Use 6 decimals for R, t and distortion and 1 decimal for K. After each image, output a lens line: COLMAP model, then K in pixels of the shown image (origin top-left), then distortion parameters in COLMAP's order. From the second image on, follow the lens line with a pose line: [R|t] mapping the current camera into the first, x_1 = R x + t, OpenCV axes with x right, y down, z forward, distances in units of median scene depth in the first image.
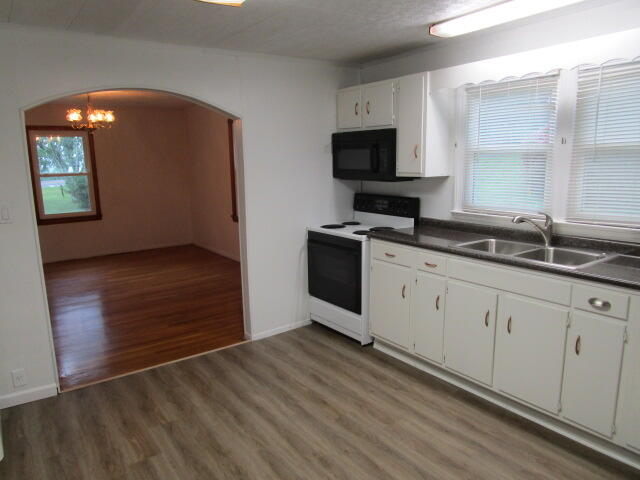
lens RADIAL K [[469.3, 0, 319.4], [0, 469.3, 242.4], [0, 0, 1]] dist [0.022413, 0.003748]
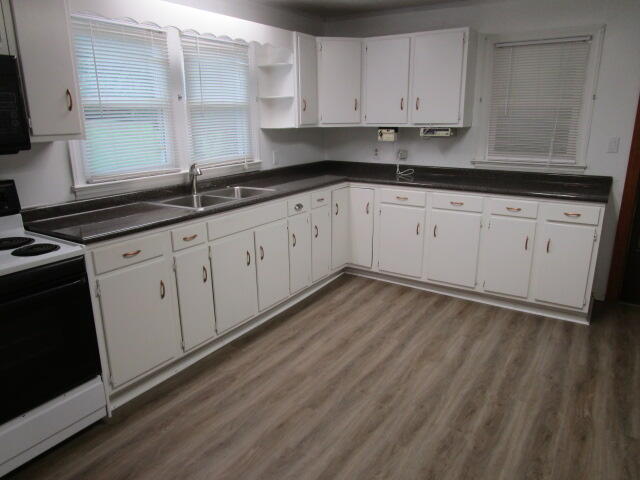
lens RADIAL K [[469.3, 0, 319.0], [0, 469.3, 240.1], [0, 0, 1]] dist [0.022413, 0.003748]
pose [[-0.371547, -0.215197, 0.903130, -0.704677], [0.184373, 0.936289, 0.298949, -0.181054], [-0.909923, 0.277586, -0.308198, 1.194106]]
